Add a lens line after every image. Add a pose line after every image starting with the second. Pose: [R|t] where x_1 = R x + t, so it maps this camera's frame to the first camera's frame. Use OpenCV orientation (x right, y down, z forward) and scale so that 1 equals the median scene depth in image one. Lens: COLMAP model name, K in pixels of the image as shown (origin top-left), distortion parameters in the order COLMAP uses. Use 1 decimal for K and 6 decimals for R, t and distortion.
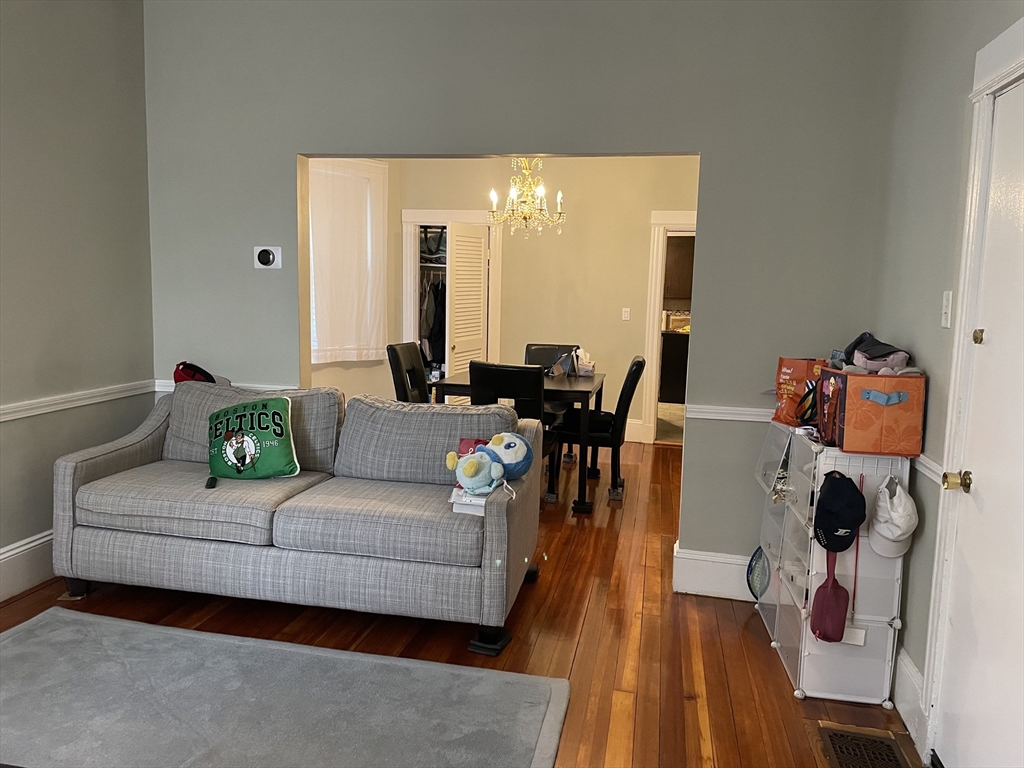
lens RADIAL K [[773.0, 0, 511.6], [0, 773.0, 383.7], [0, 0, 1]] dist [0.076024, -0.090791]
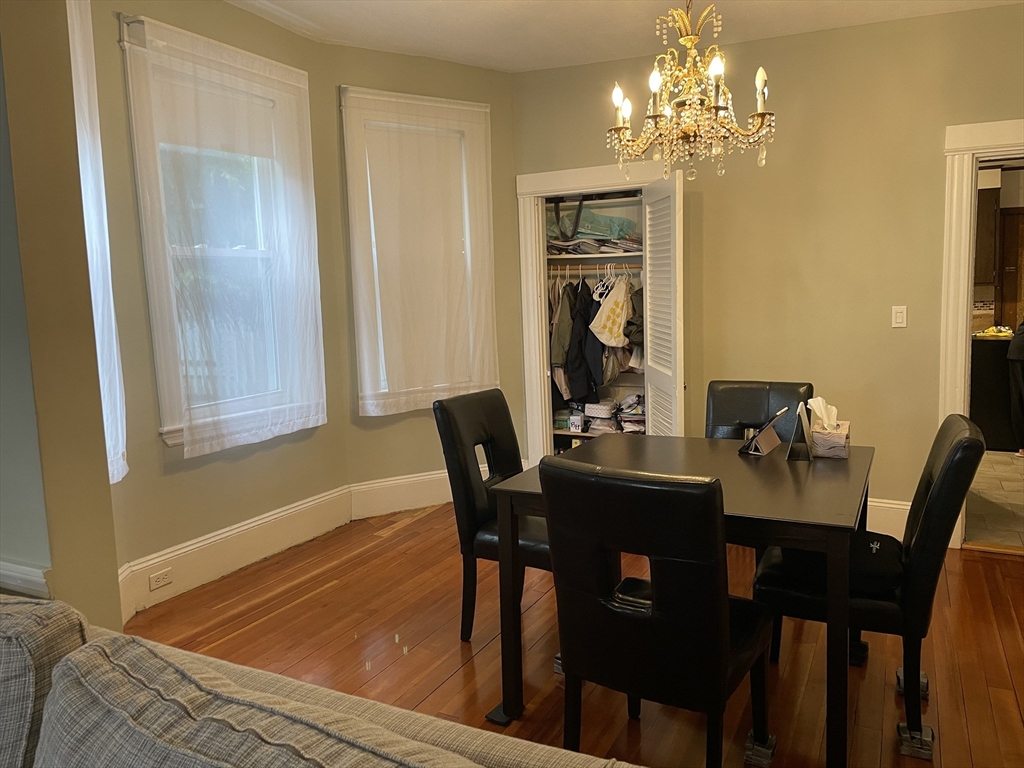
lens RADIAL K [[773.0, 0, 505.9], [0, 773.0, 377.4], [0, 0, 1]] dist [0.076024, -0.090791]
pose [[0.961452, -0.026170, -0.273725, 0.032639], [0.022986, 0.999626, -0.014830, -0.050001], [0.274010, 0.007967, 0.961694, 0.427424]]
